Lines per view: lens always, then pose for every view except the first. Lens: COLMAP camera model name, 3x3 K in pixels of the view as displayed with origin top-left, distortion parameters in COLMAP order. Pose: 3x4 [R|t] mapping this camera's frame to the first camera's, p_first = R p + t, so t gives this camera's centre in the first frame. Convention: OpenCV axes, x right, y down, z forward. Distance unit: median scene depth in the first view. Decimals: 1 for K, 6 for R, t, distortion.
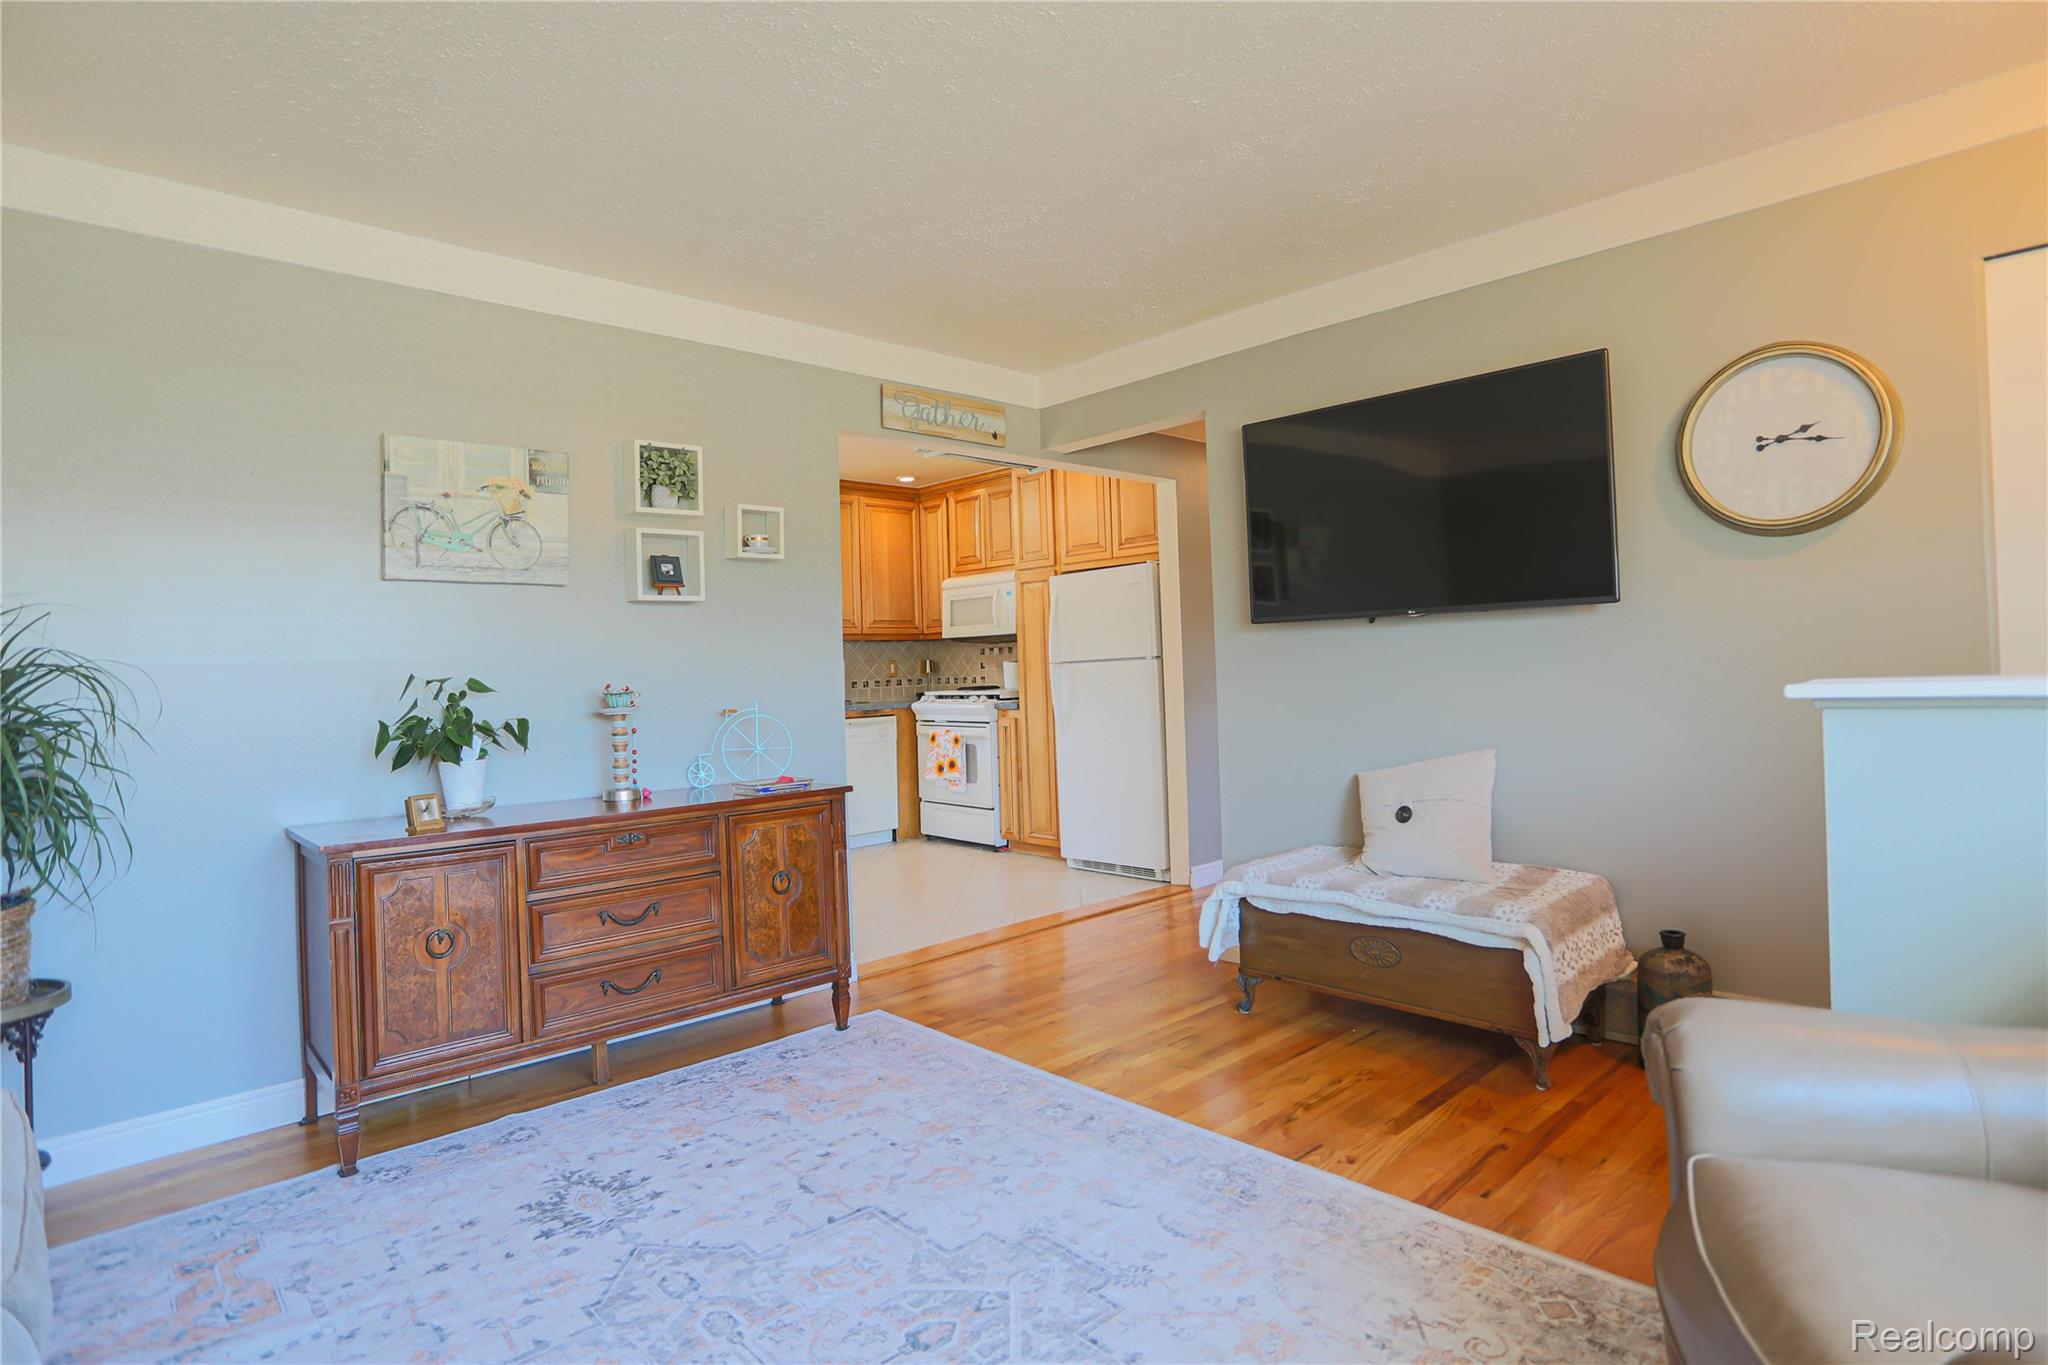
lens RADIAL K [[1064.3, 0, 1029.2], [0, 1064.3, 672.0], [0, 0, 1]] dist [-0.071163, 0.029910]
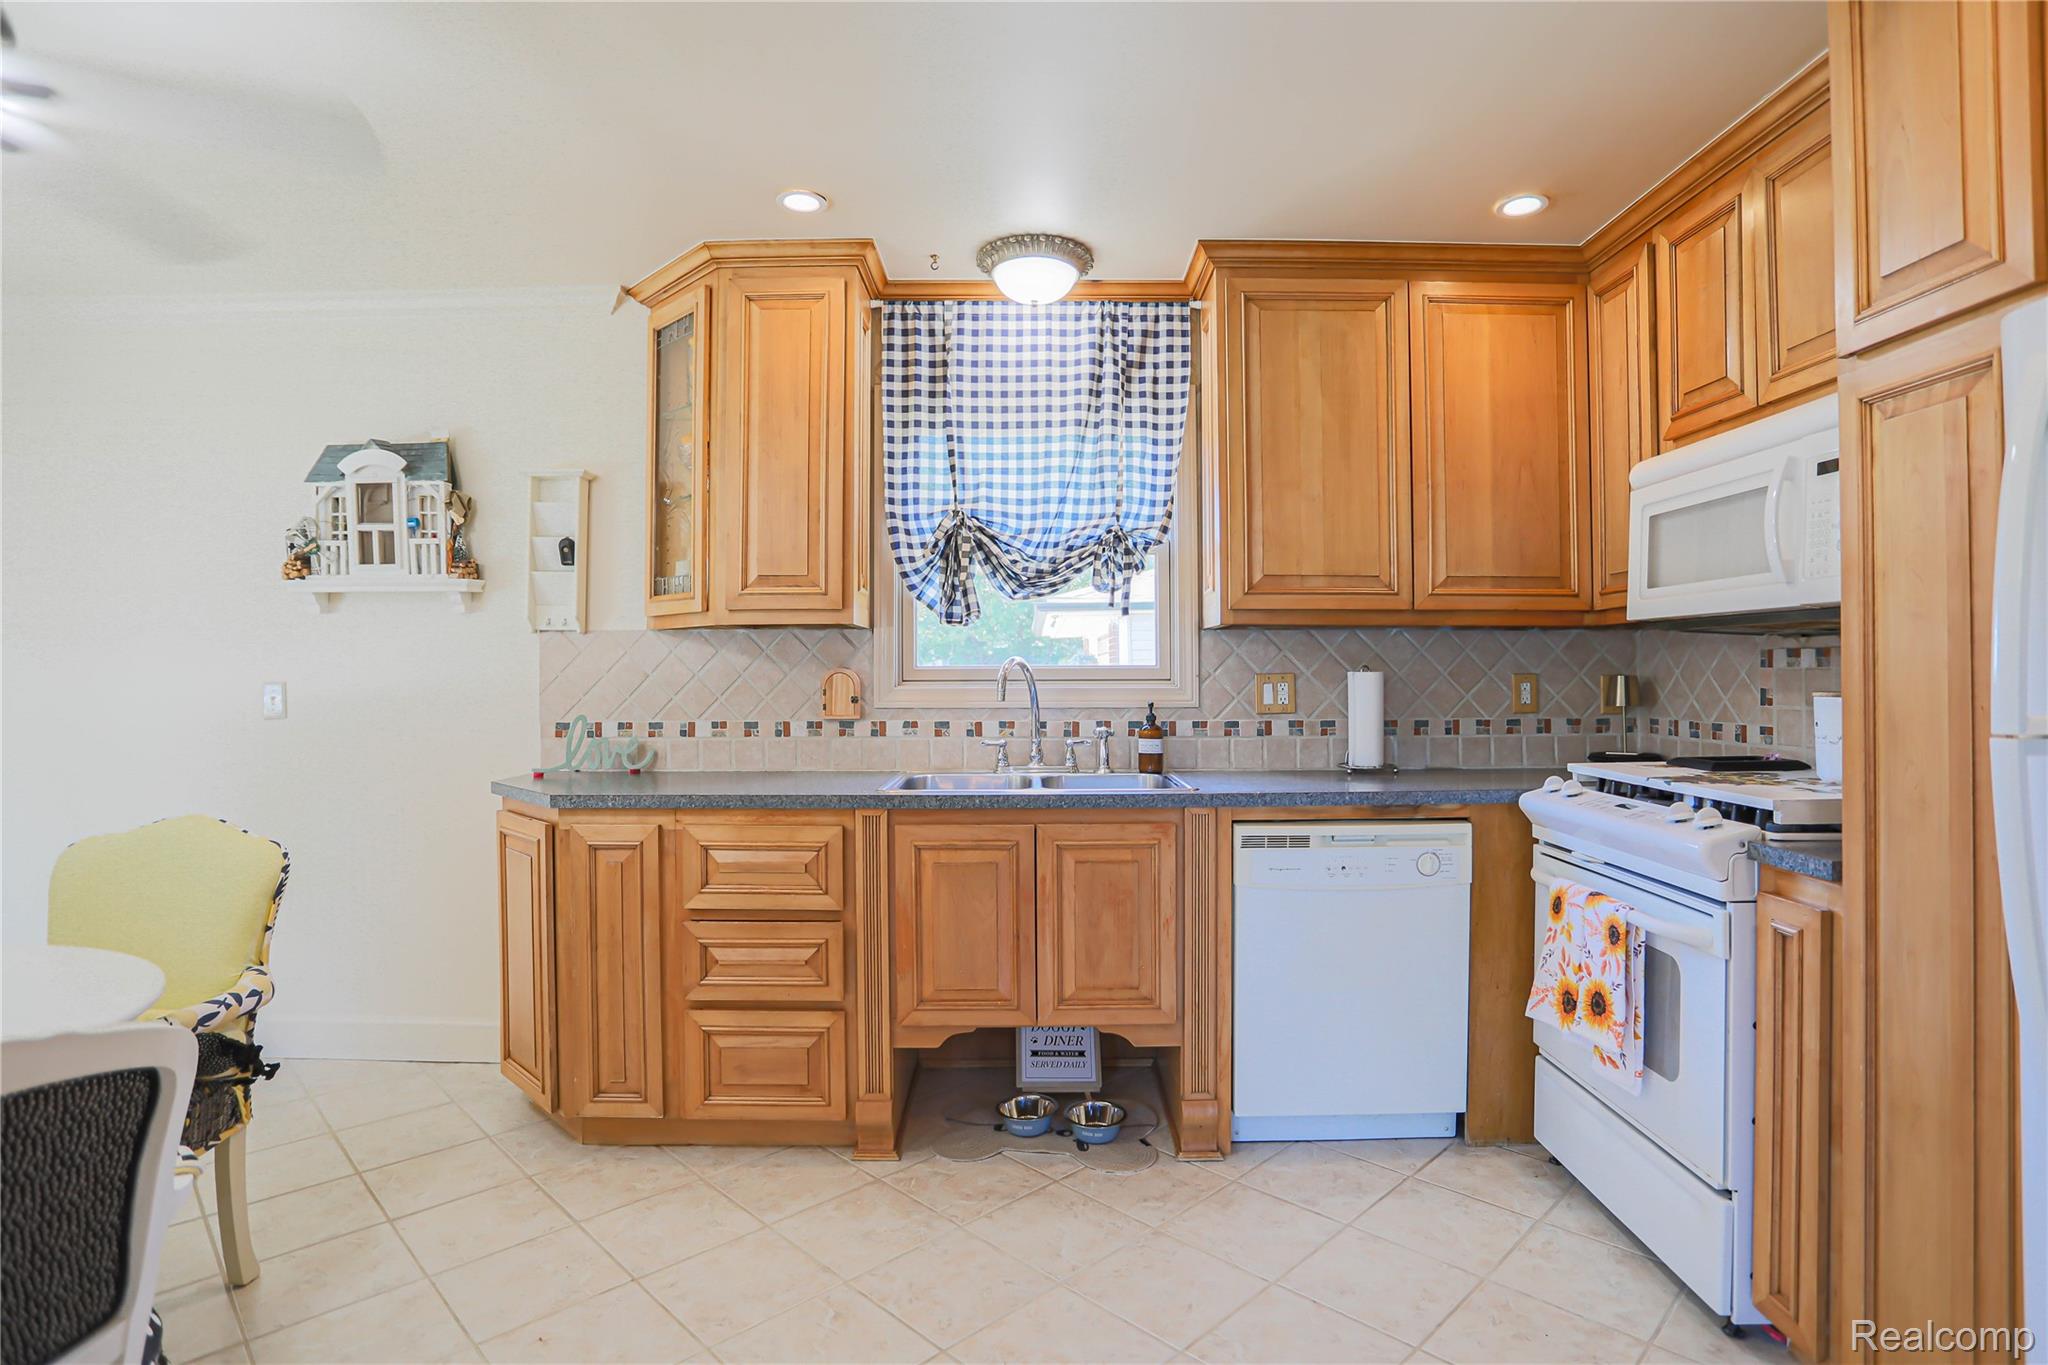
lens RADIAL K [[1064.3, 0, 1037.9], [0, 1064.3, 662.1], [0, 0, 1]] dist [-0.071163, 0.029910]
pose [[0.732418, 0.025328, -0.680384, 0.016442], [-0.025700, 0.999624, 0.009547, -0.016853], [0.680370, 0.010494, 0.732794, 0.644802]]
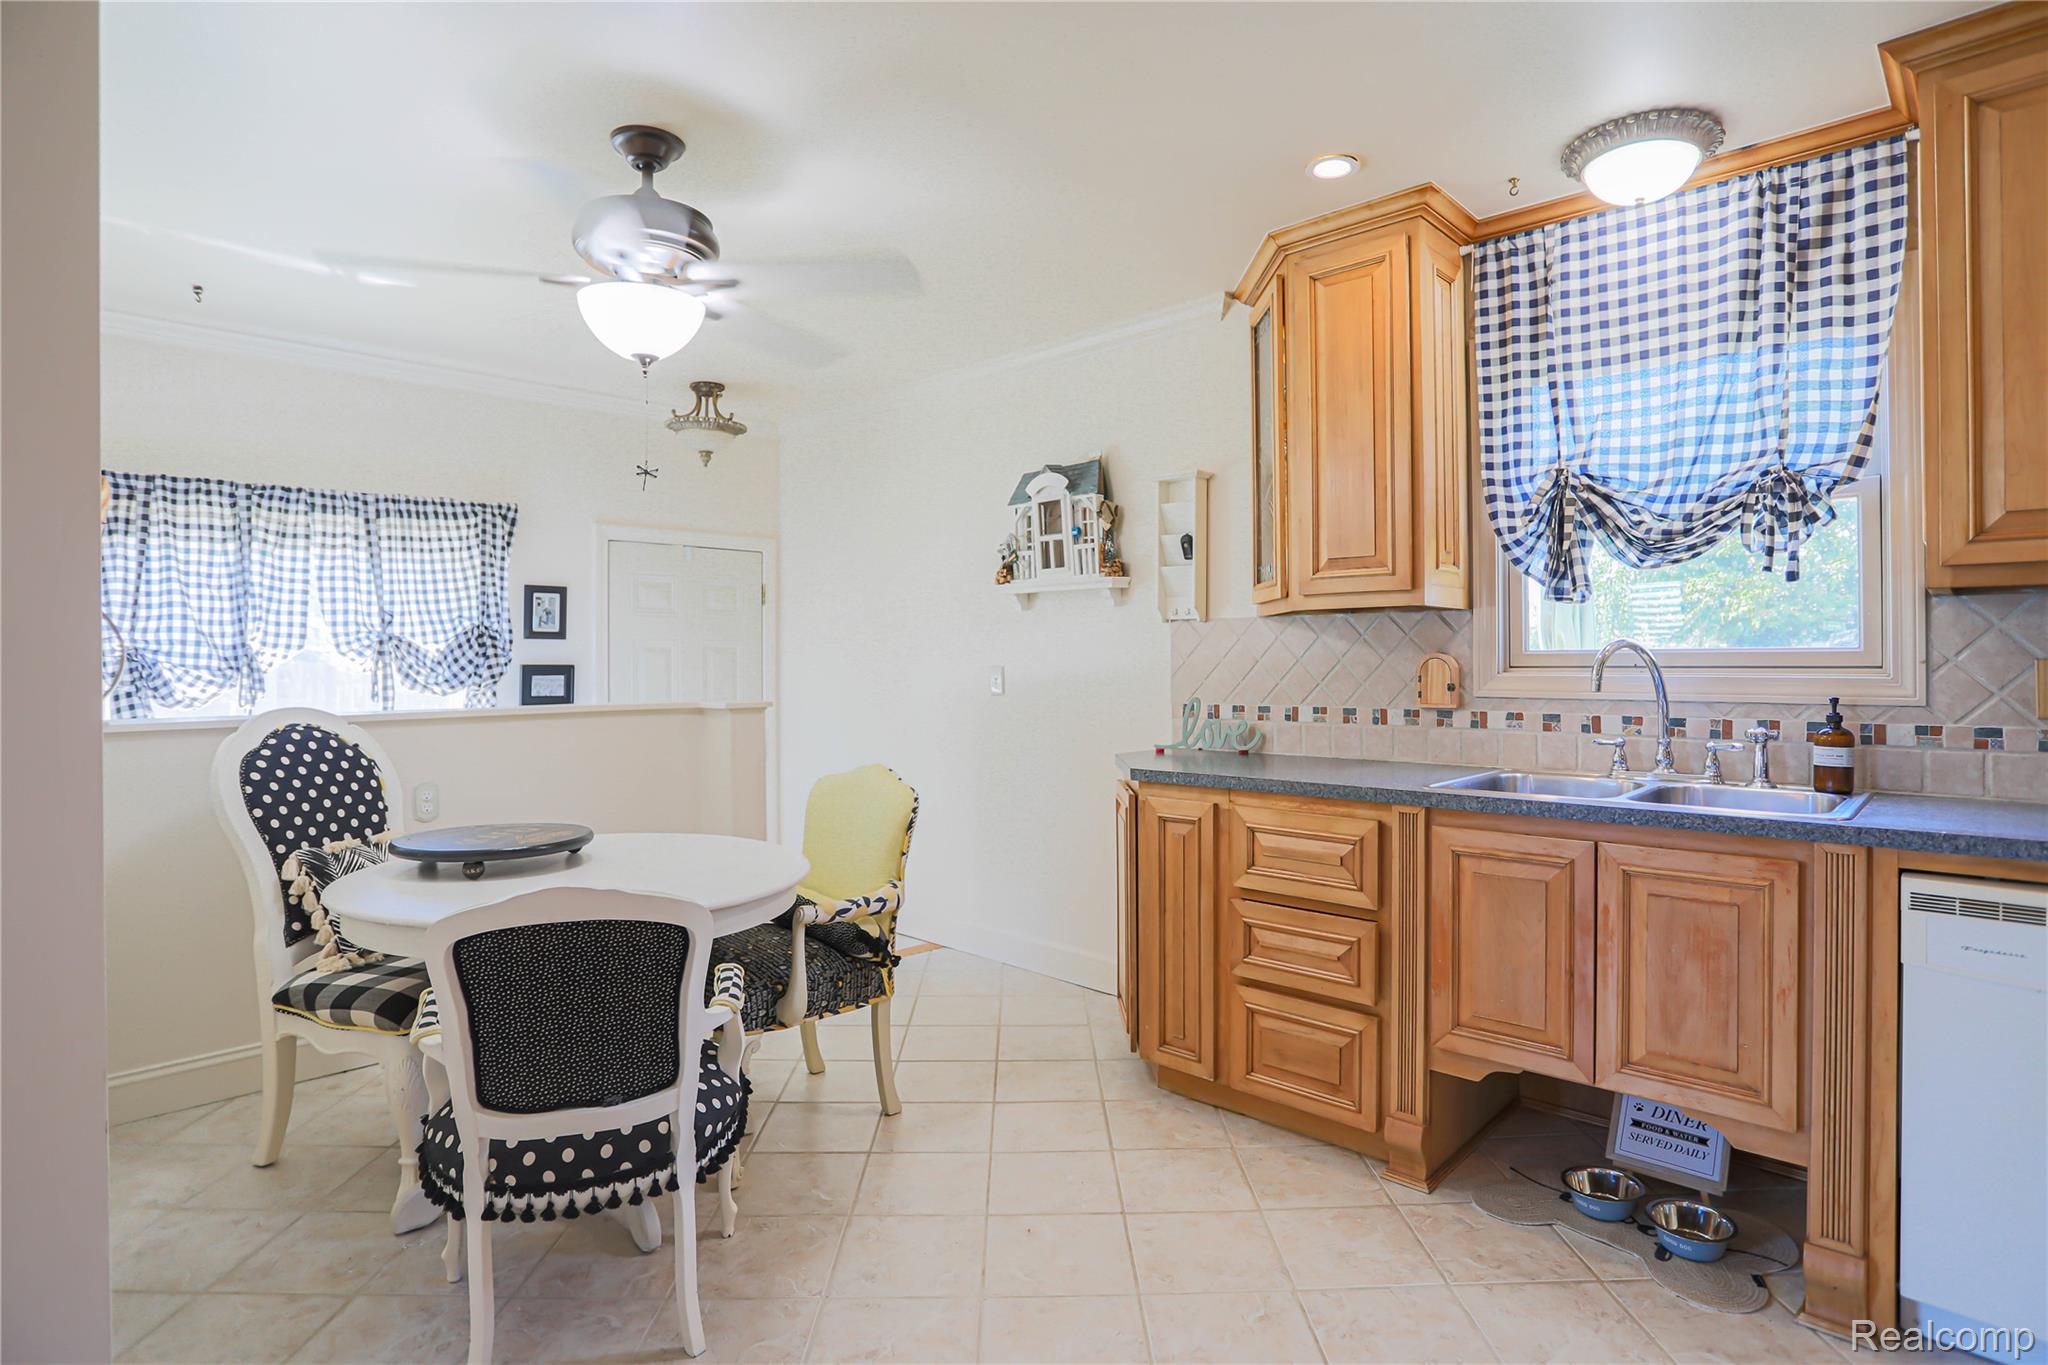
lens RADIAL K [[1064.3, 0, 1026.4], [0, 1064.3, 658.4], [0, 0, 1]] dist [-0.071163, 0.029910]
pose [[0.047495, 0.032705, -0.998336, 0.057053], [-0.003115, 0.999464, 0.032594, -0.018810], [0.998867, 0.001561, 0.047571, 0.744468]]
